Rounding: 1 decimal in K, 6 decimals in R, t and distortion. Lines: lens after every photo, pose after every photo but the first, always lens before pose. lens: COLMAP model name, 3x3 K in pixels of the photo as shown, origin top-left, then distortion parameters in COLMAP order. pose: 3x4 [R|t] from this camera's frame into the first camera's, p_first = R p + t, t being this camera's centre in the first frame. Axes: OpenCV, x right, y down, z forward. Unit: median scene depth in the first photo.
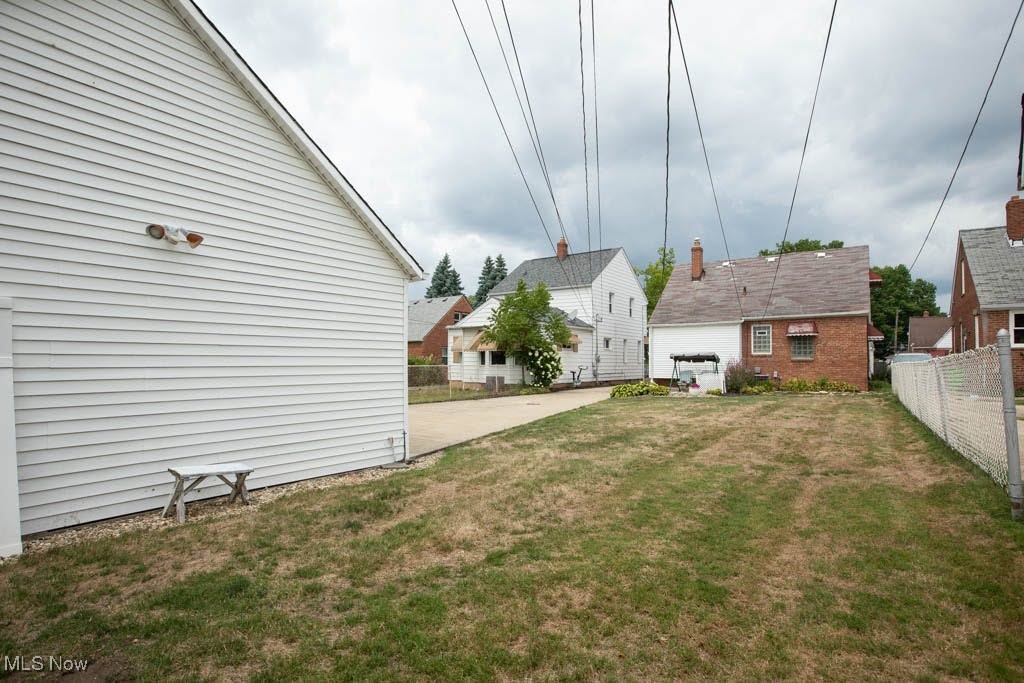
lens RADIAL K [[505.3, 0, 519.3], [0, 505.3, 342.2], [0, 0, 1]] dist [-0.035679, 0.012804]
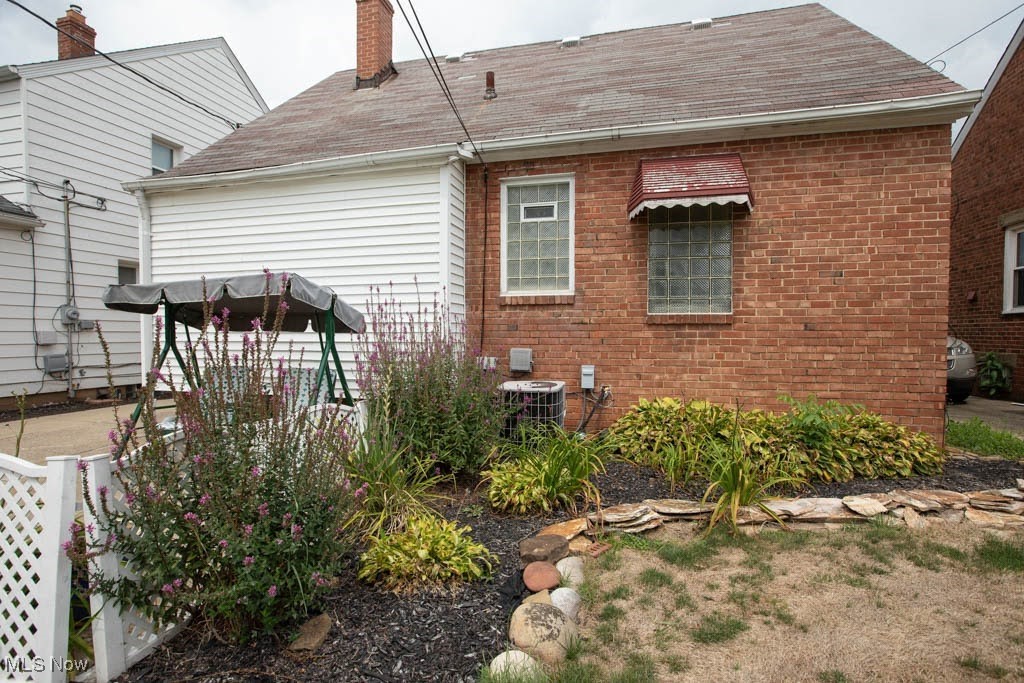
lens RADIAL K [[505.3, 0, 505.8], [0, 505.3, 347.4], [0, 0, 1]] dist [-0.035679, 0.012804]
pose [[0.933061, -0.016558, 0.359337, 0.350483], [-0.008791, 0.997592, 0.068794, 0.030263], [-0.359611, -0.067348, 0.930669, 0.713927]]
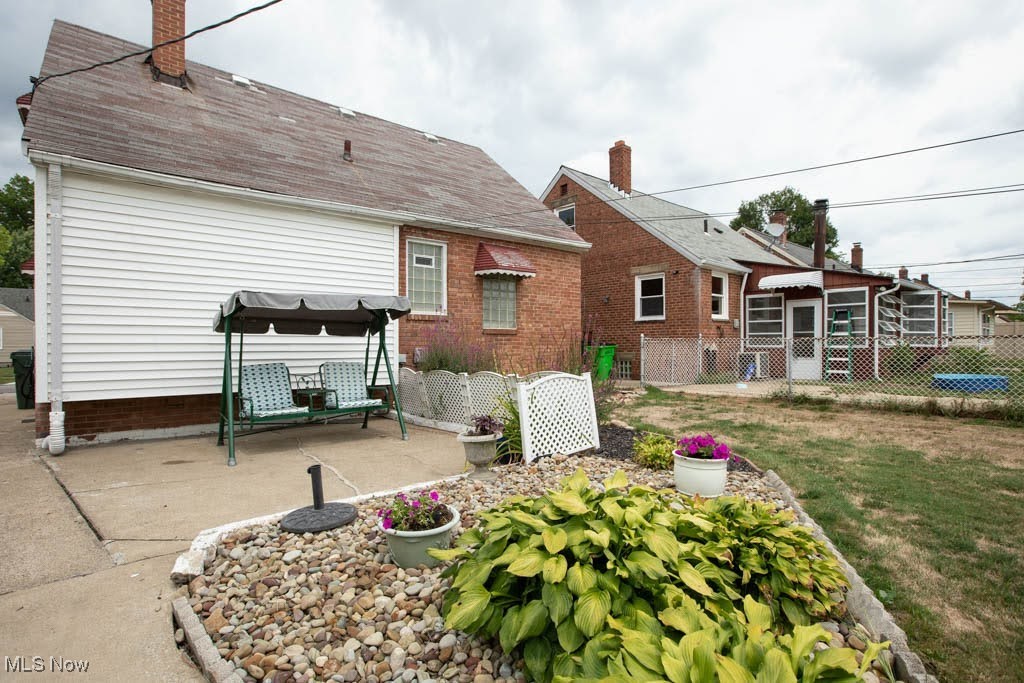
lens RADIAL K [[505.3, 0, 517.4], [0, 505.3, 341.1], [0, 0, 1]] dist [-0.035679, 0.012804]
pose [[0.254725, 0.000818, 0.967013, 0.108635], [-0.038045, 0.999234, 0.009176, 0.035988], [-0.966265, -0.039127, 0.254561, 0.769316]]
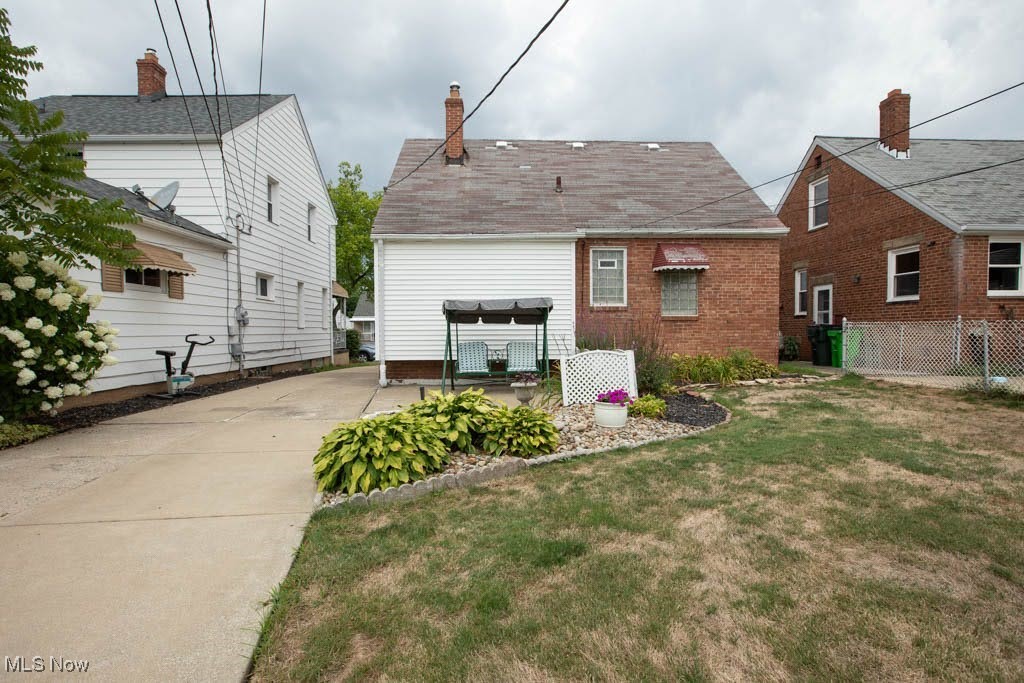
lens RADIAL K [[505.3, 0, 512.2], [0, 505.3, 350.1], [0, 0, 1]] dist [-0.035679, 0.012804]
pose [[0.794847, -0.033237, 0.605899, 0.092447], [-0.014671, 0.997154, 0.073946, 0.029616], [-0.606633, -0.067665, 0.792097, 0.608464]]
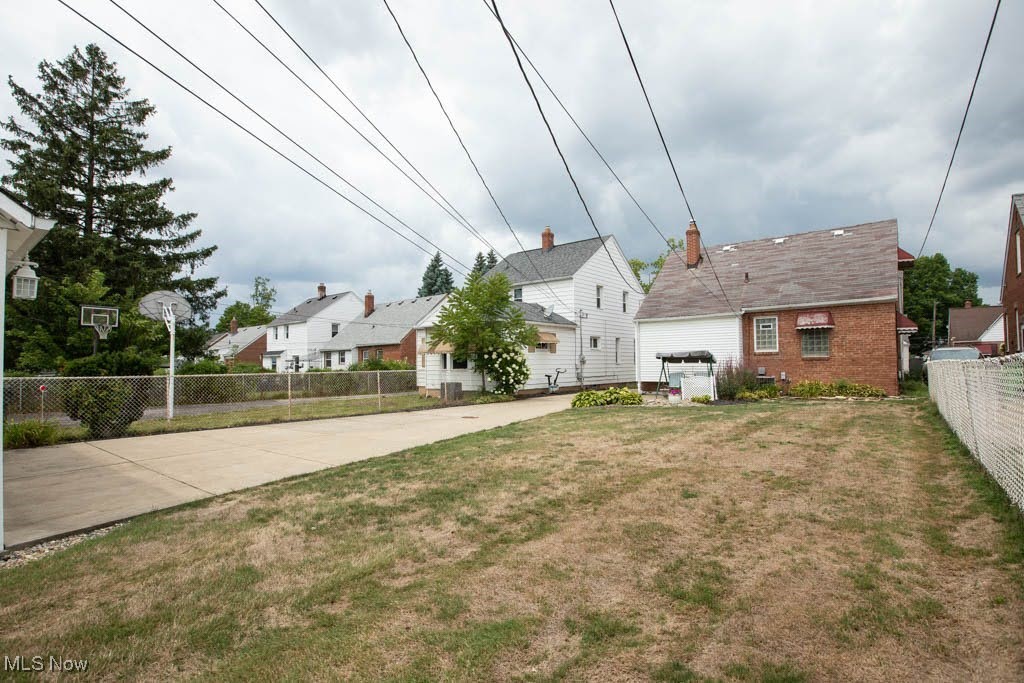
lens RADIAL K [[505.3, 0, 516.7], [0, 505.3, 341.5], [0, 0, 1]] dist [-0.035679, 0.012804]
pose [[0.998509, -0.017541, -0.051702, 0.102976], [0.017255, 0.999833, -0.005962, 0.004258], [0.051798, 0.005061, 0.998645, 0.133745]]
